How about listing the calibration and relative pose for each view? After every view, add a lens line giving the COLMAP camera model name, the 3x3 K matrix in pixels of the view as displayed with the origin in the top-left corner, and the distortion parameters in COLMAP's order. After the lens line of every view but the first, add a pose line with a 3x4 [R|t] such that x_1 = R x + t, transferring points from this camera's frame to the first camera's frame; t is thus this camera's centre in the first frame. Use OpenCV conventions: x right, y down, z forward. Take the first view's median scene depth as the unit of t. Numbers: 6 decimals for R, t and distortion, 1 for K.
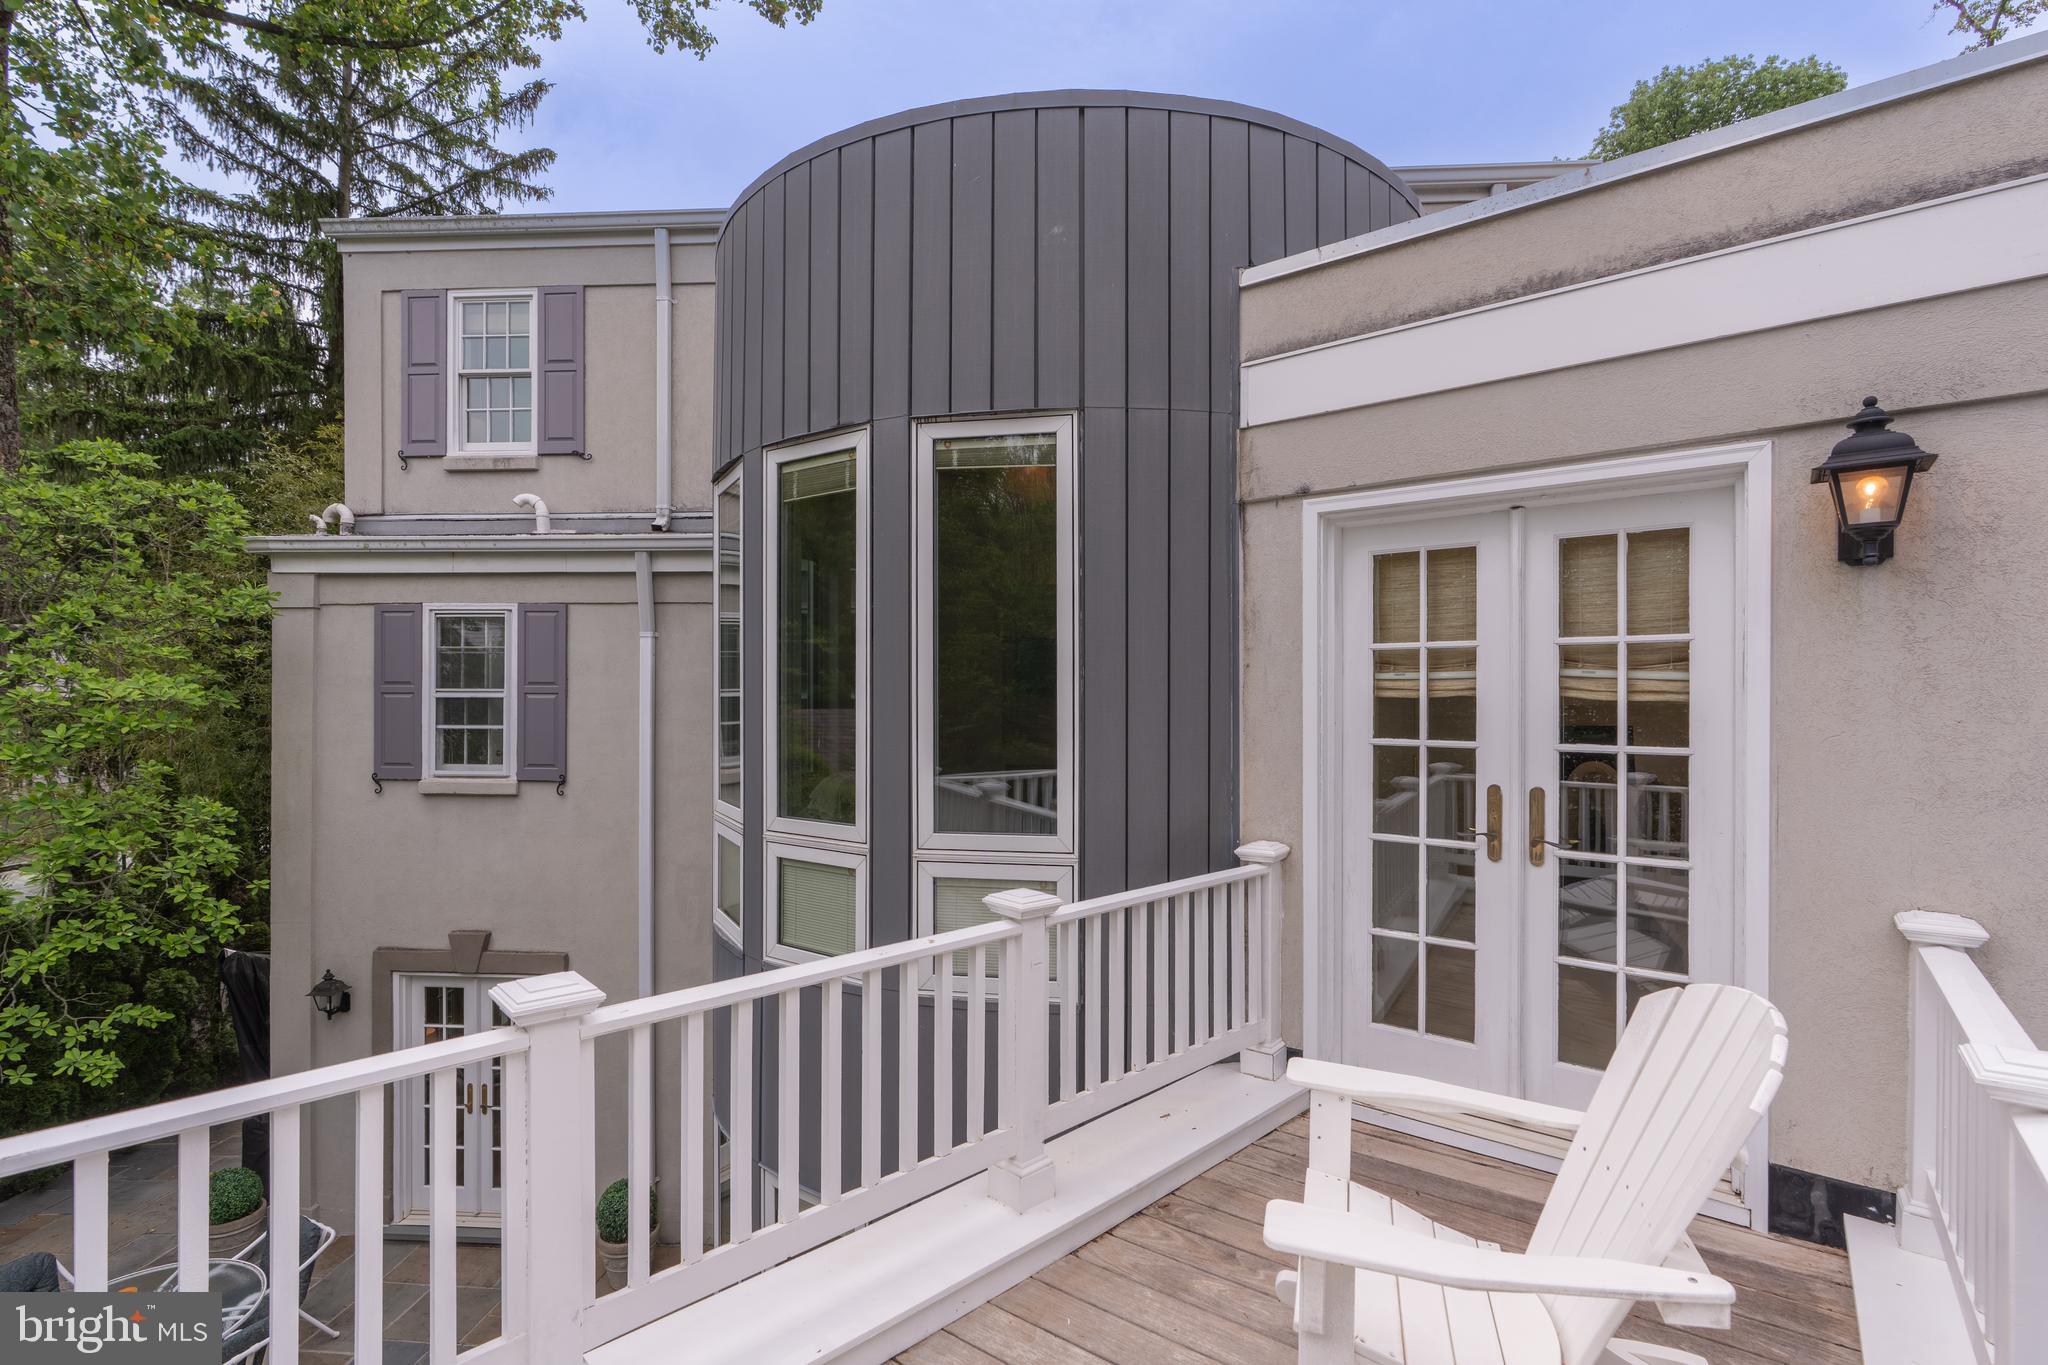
lens RADIAL K [[937.2, 0, 1024.0], [0, 937.2, 682.5], [0, 0, 1]] dist [-0.000164, -0.000098]
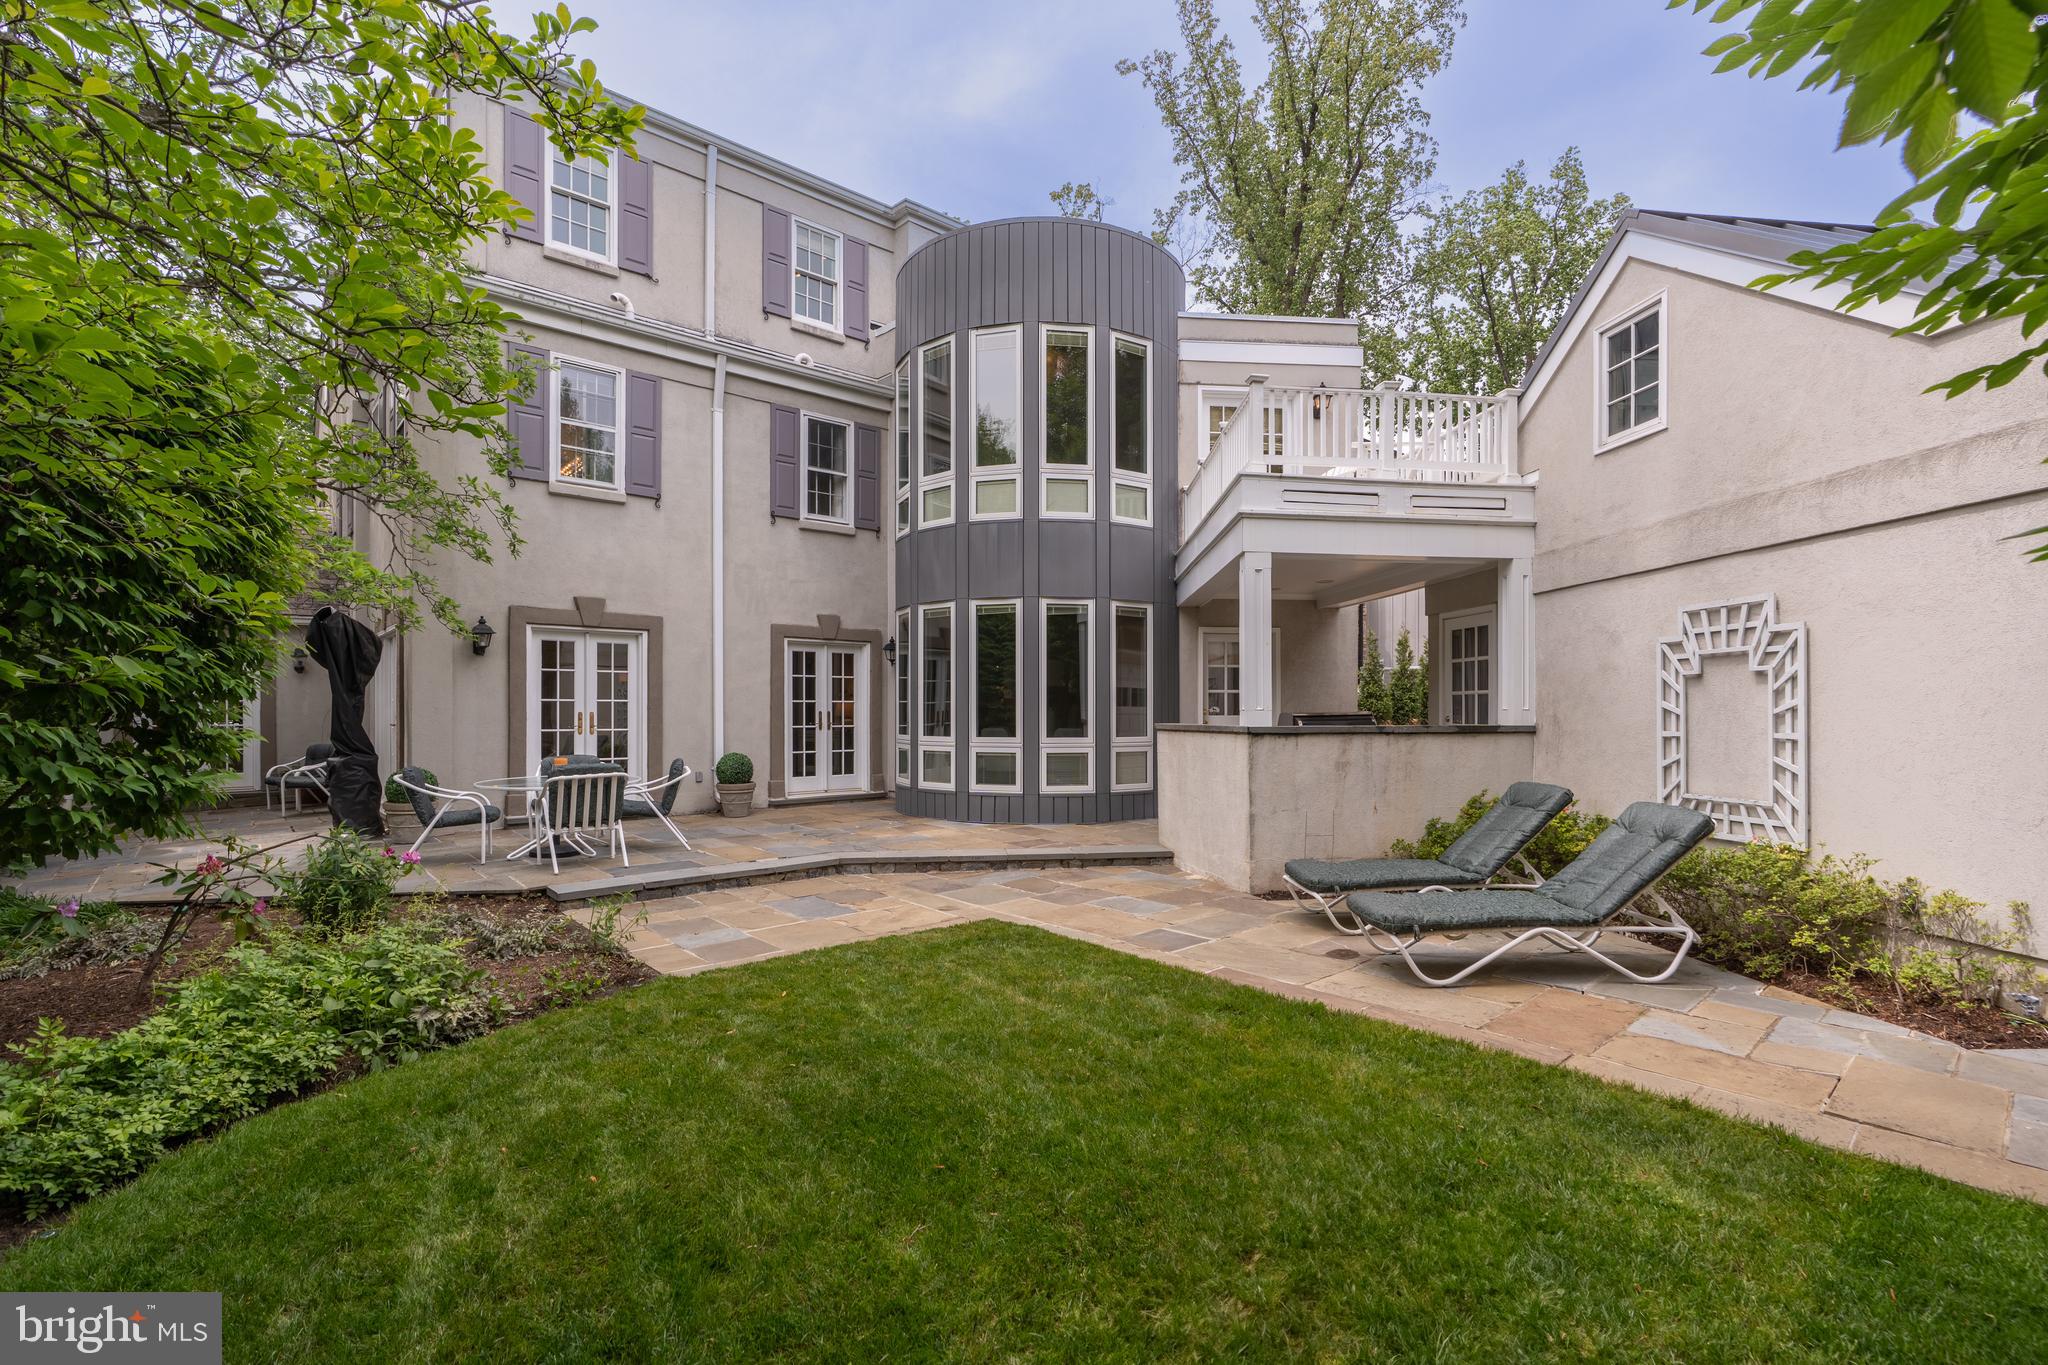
lens RADIAL K [[937.2, 0, 1024.0], [0, 937.2, 682.5], [0, 0, 1]] dist [-0.000164, -0.000098]
pose [[0.709797, 0.017415, 0.704191, -1.099619], [-0.001030, 0.999719, -0.023686, 0.420037], [-0.704405, 0.016087, 0.709616, -0.414790]]
